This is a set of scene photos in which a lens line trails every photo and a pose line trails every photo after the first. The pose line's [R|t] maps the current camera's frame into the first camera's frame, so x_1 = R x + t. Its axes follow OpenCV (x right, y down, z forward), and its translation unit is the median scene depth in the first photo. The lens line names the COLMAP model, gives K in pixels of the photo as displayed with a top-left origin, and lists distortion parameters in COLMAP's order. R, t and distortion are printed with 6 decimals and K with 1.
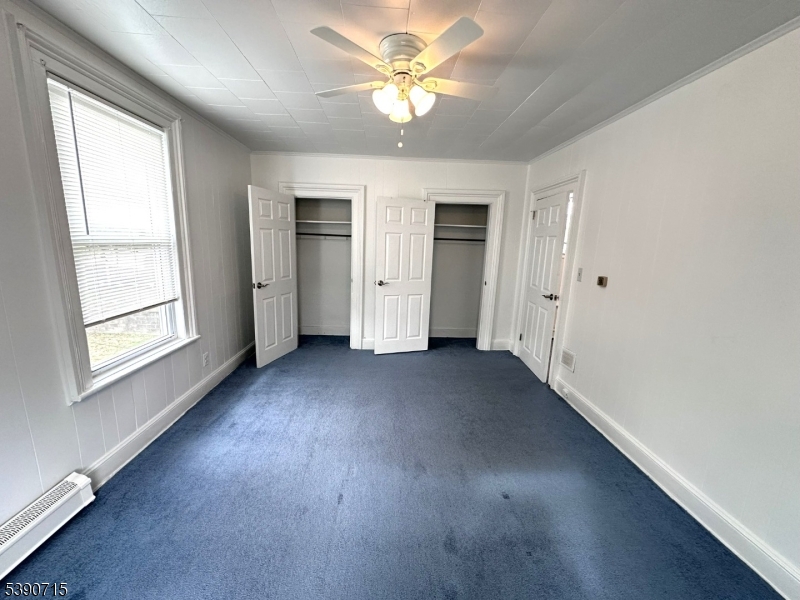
lens RADIAL K [[318.9, 0, 399.5], [0, 318.9, 301.1], [0, 0, 1]] dist [-0.000204, 0.000602]
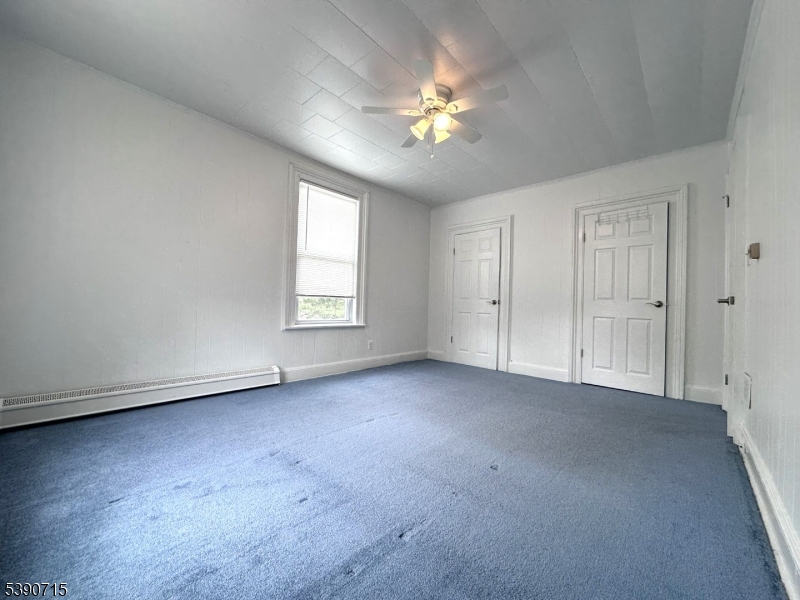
lens RADIAL K [[318.9, 0, 401.1], [0, 318.9, 299.9], [0, 0, 1]] dist [-0.000204, 0.000602]
pose [[0.709355, -0.028237, -0.704285, 0.659560], [-0.136259, 0.974855, -0.176326, 0.285124], [0.691555, 0.221043, 0.687671, 0.077633]]
